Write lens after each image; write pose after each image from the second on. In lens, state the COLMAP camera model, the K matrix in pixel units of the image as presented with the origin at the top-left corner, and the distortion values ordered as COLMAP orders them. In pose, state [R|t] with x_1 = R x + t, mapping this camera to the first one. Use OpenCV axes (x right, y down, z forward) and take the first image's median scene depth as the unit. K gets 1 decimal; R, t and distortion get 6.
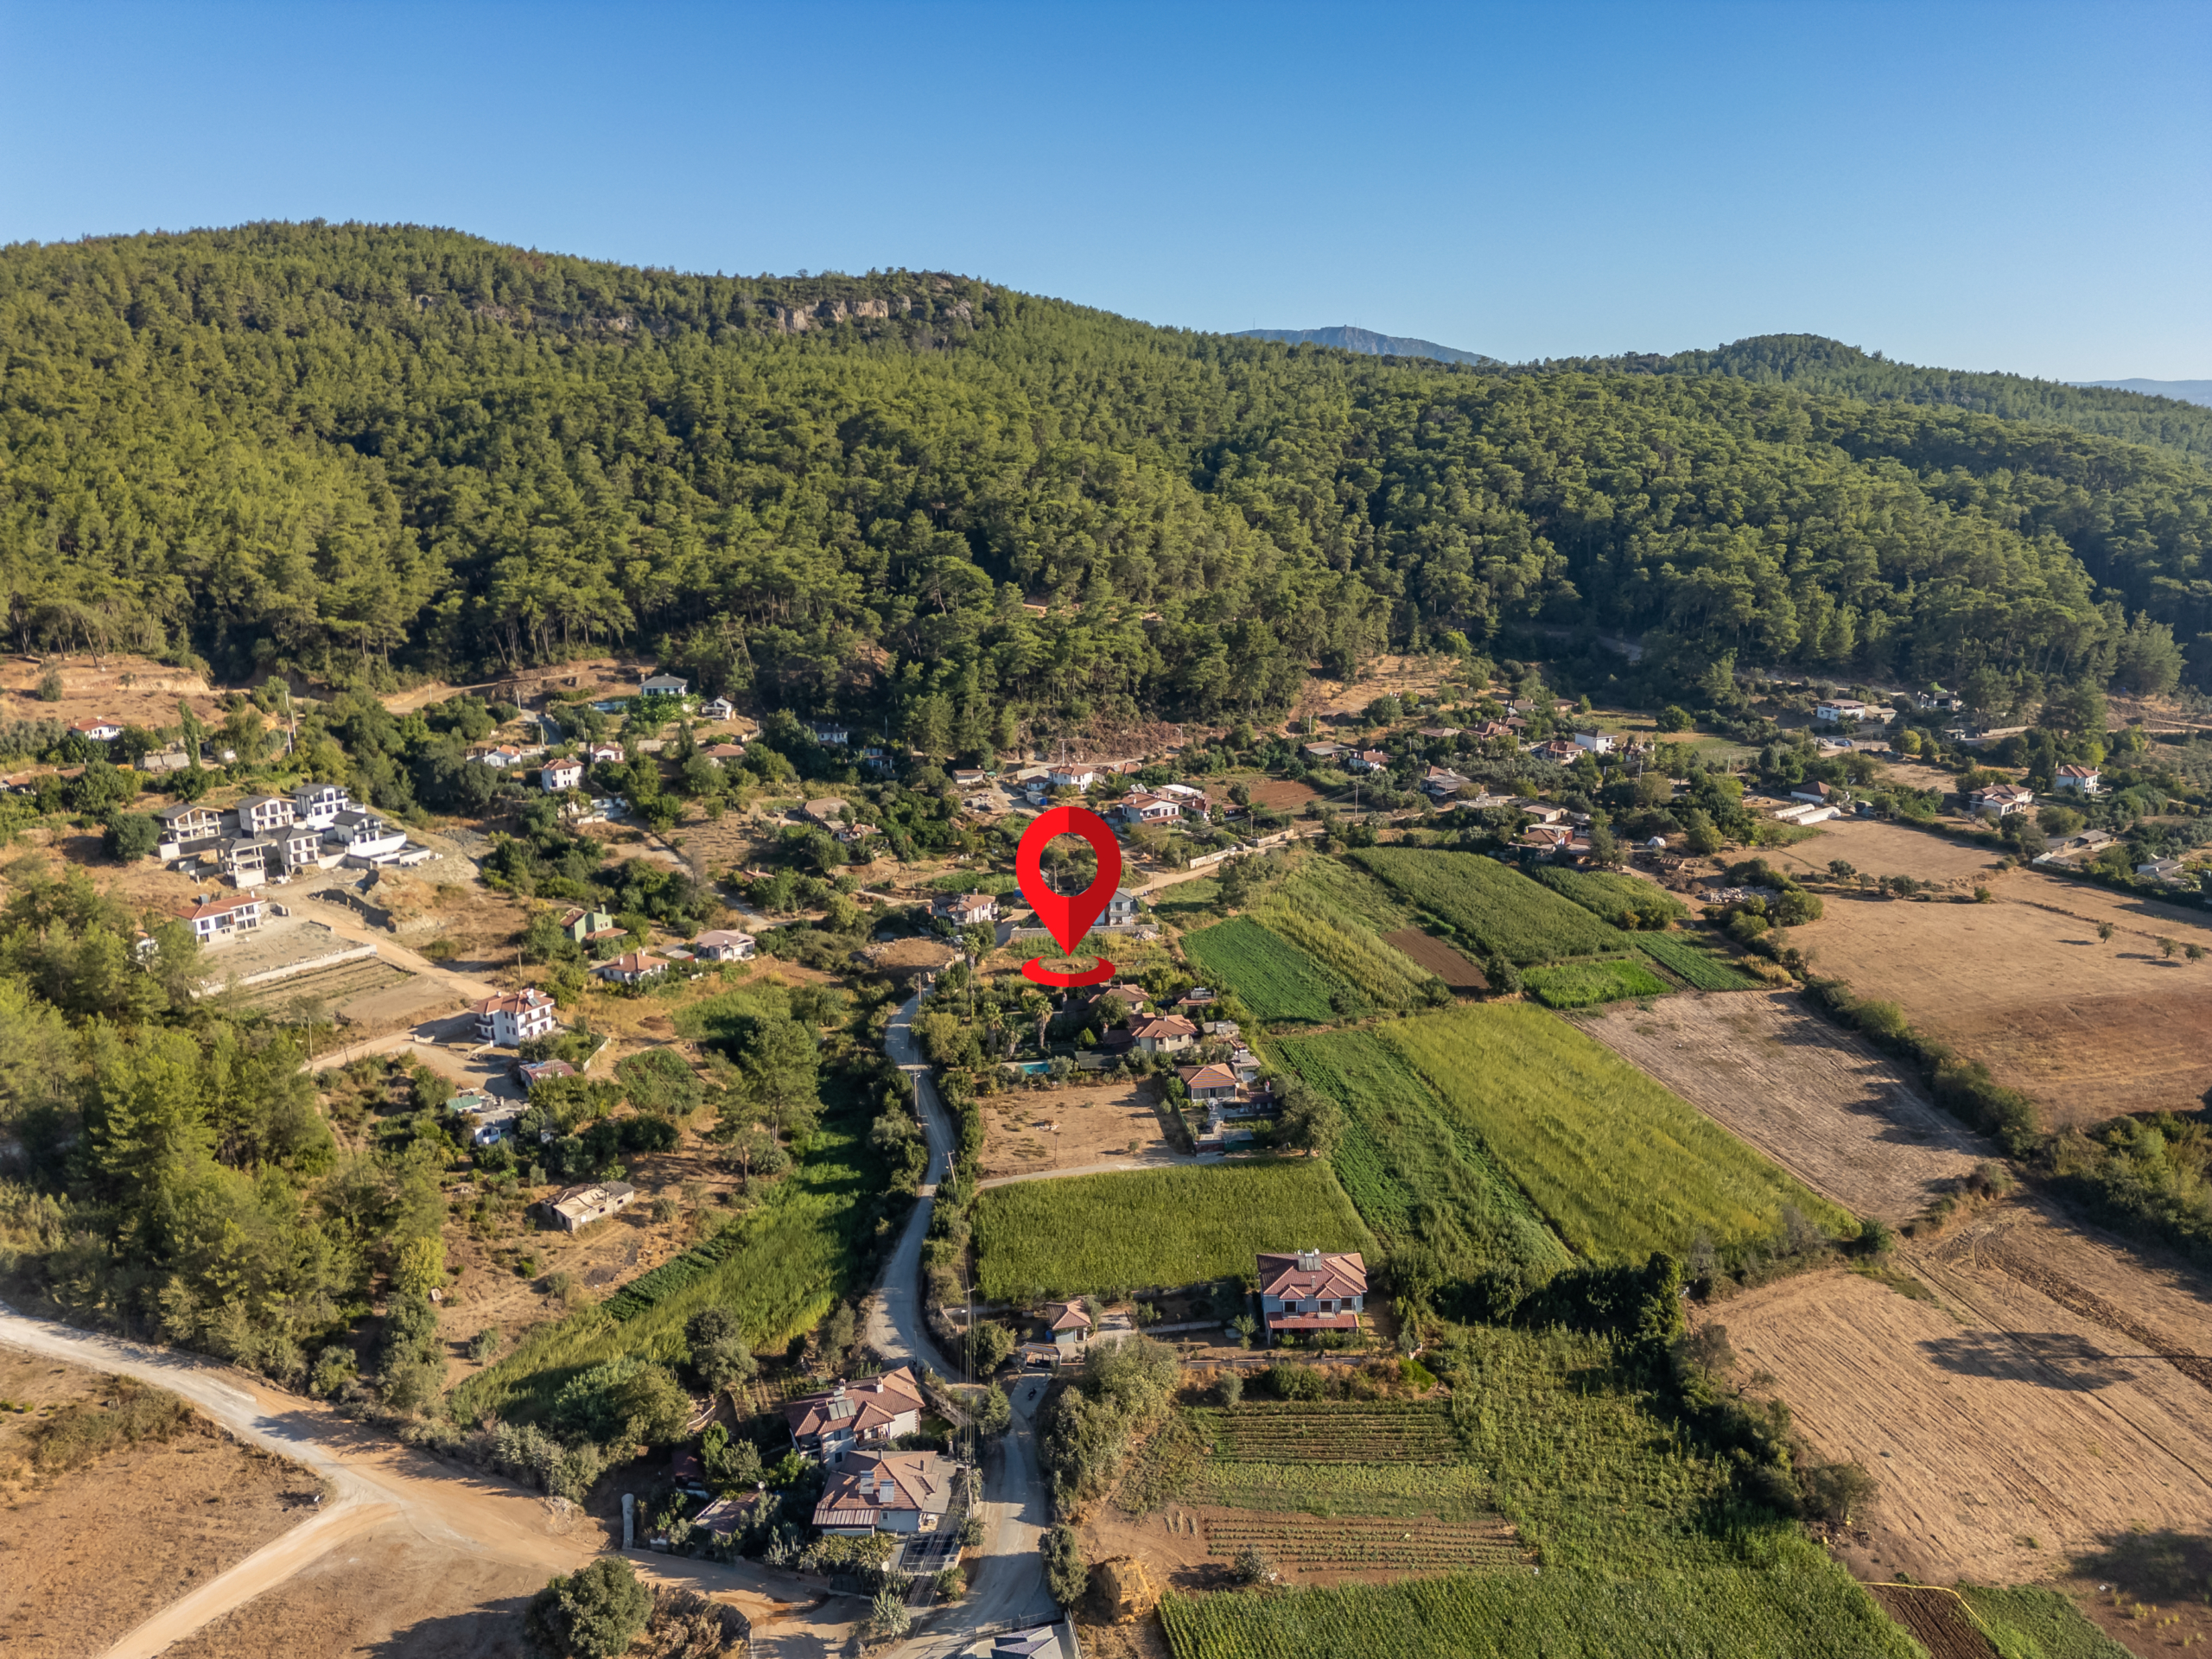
lens RADIAL K [[1548.1, 0, 1103.7], [0, 1548.1, 837.0], [0, 0, 1]] dist [0.063474, -0.060987]
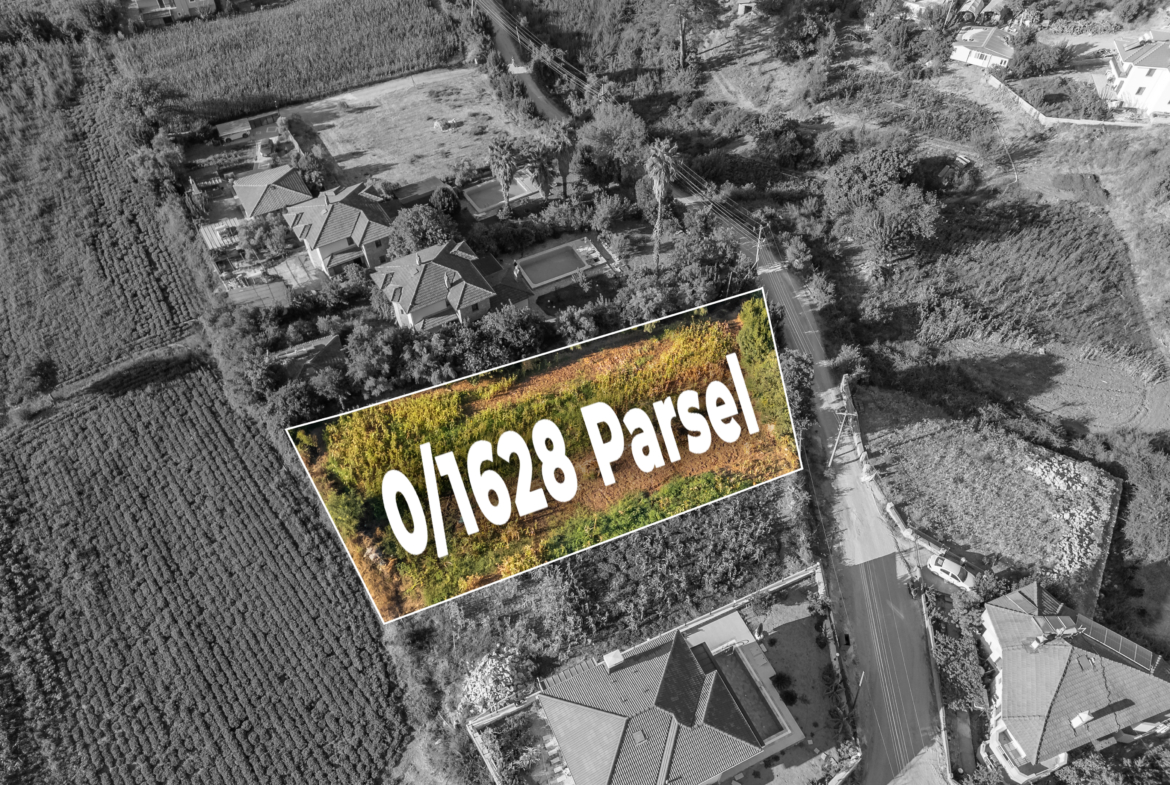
lens RADIAL K [[820.9, 0, 583.6], [0, 820.9, 395.2], [0, 0, 1]] dist [0.062827, -0.059998]
pose [[-0.934108, 0.285649, -0.214118, 0.039564], [-0.062157, 0.460486, 0.885488, -0.187378], [0.351537, 0.840451, -0.412389, 1.348857]]
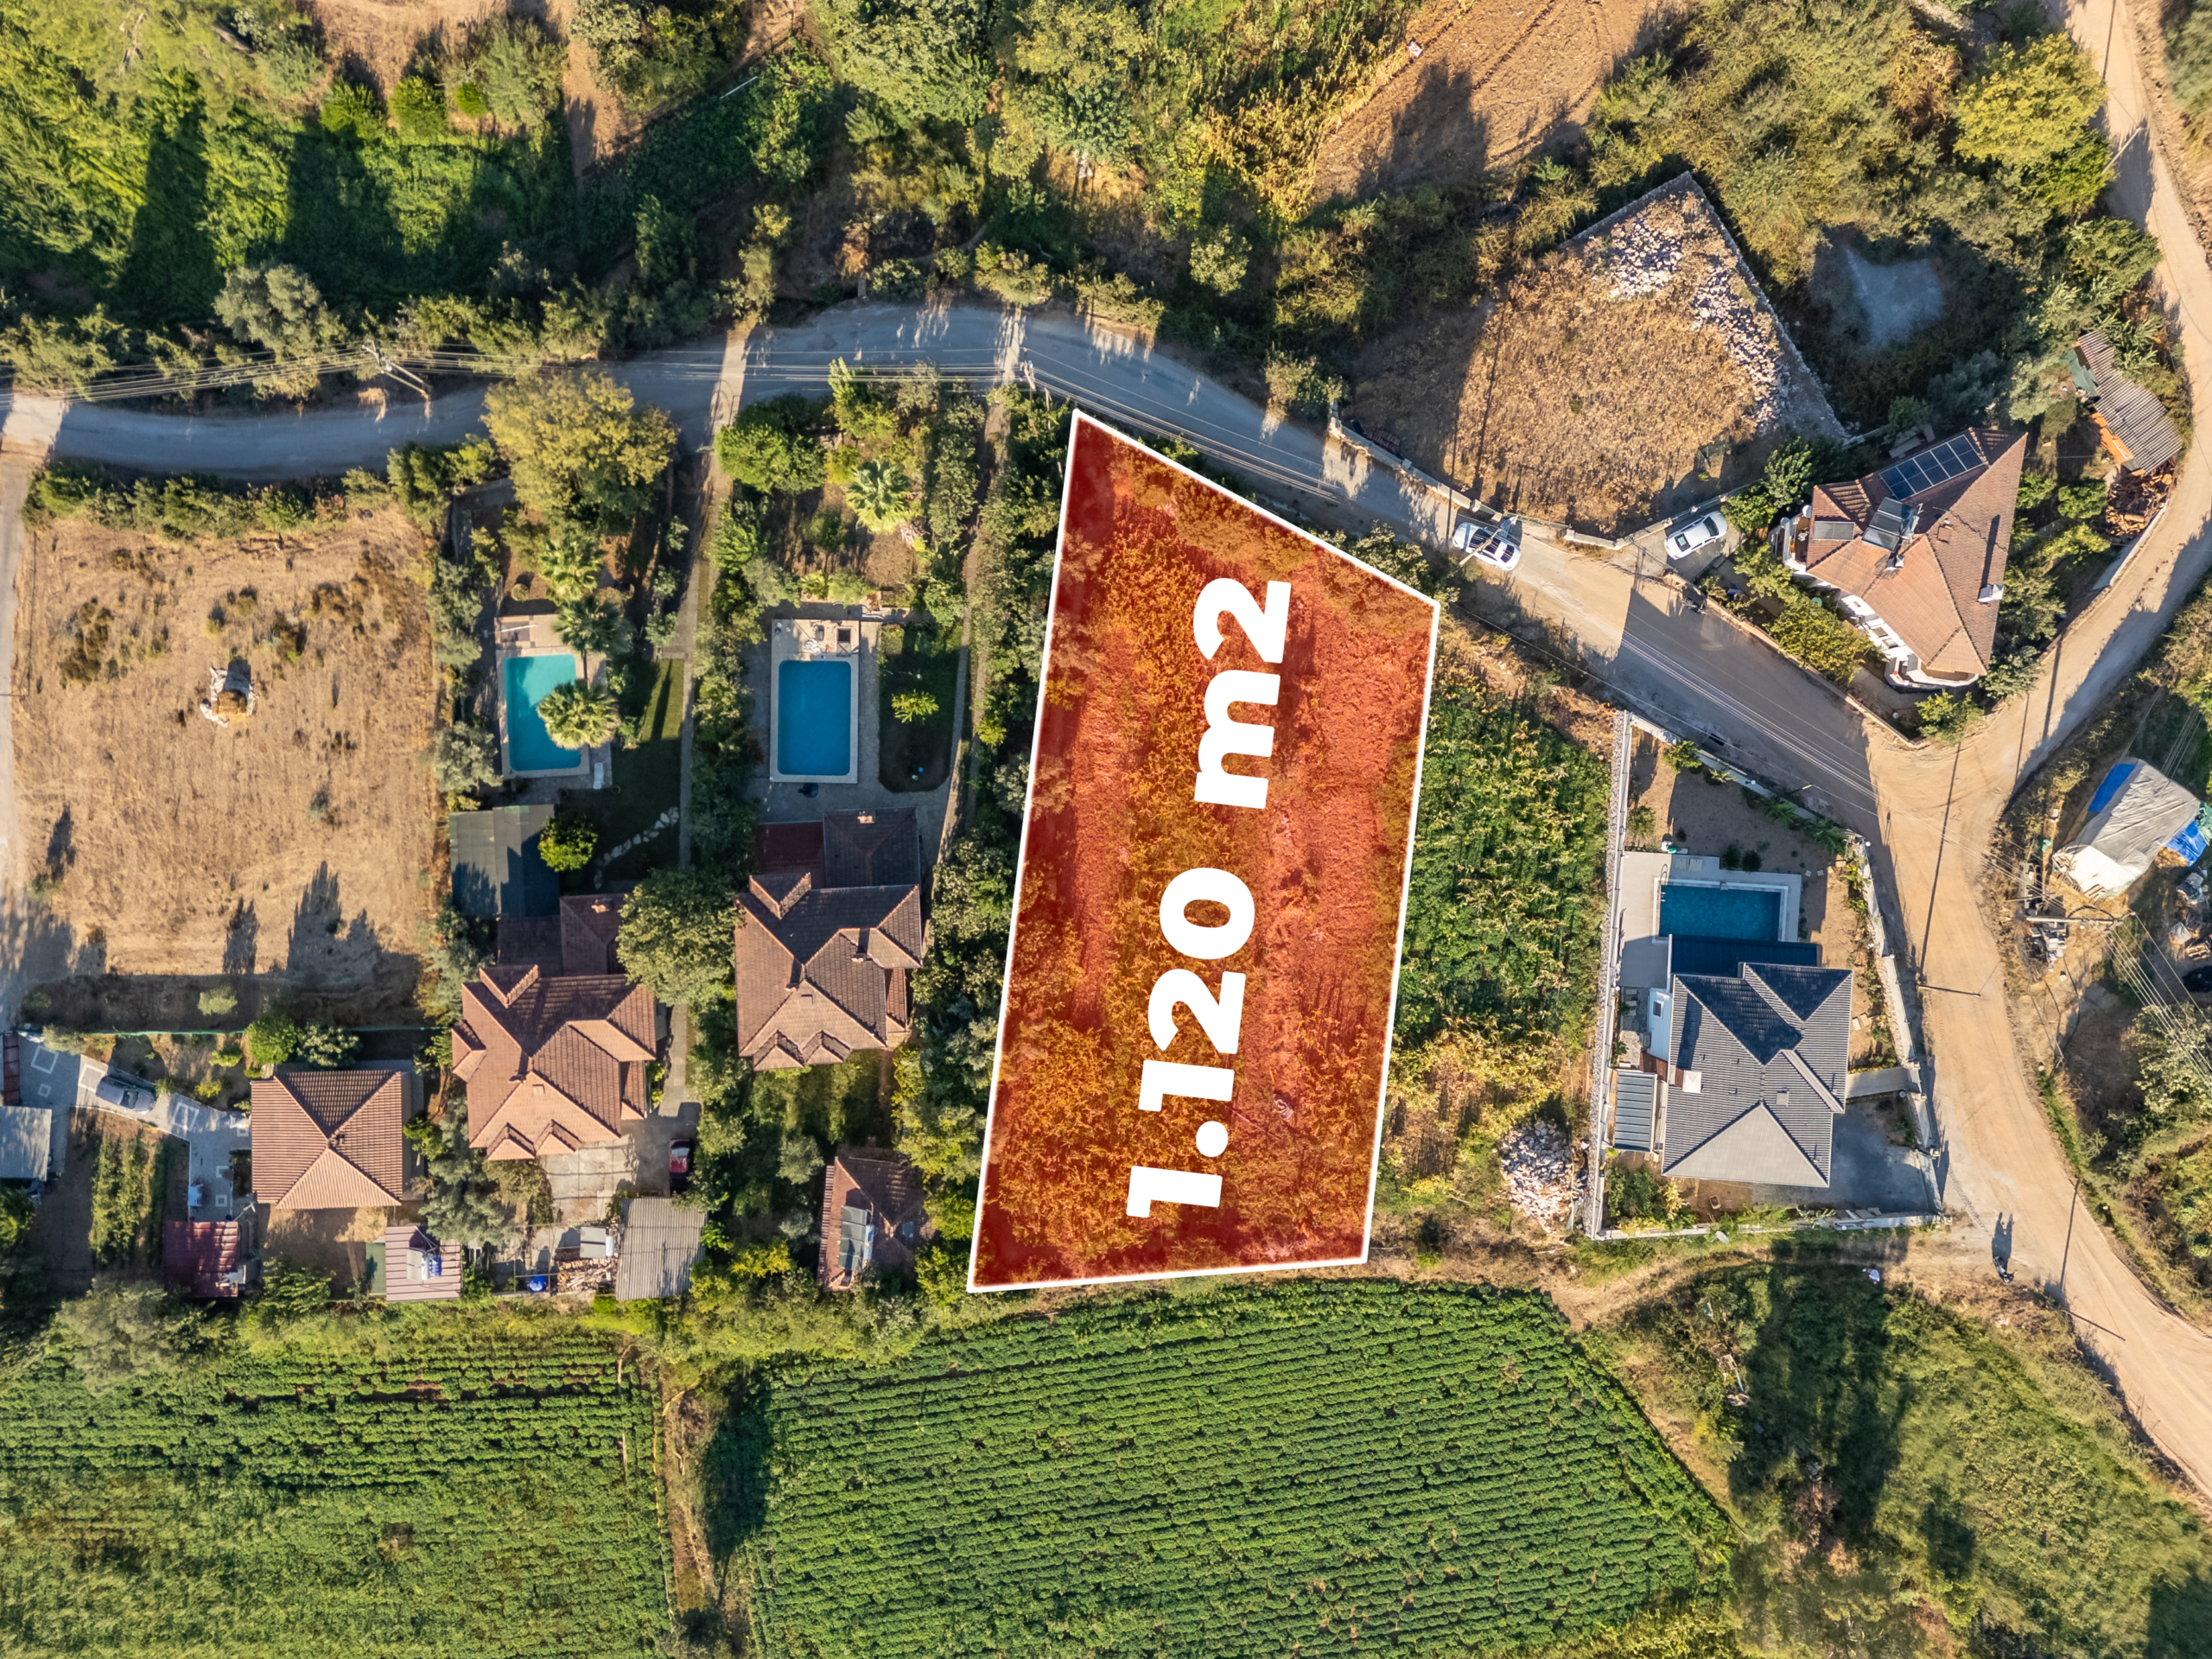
lens RADIAL K [[1548.1, 0, 1103.7], [0, 1548.1, 837.0], [0, 0, 1]] dist [0.063474, -0.060987]
pose [[-0.136247, 0.990625, 0.009938, -0.034970], [-0.211399, -0.038873, 0.976626, -0.256822], [0.967857, 0.130961, 0.214714, 1.114127]]
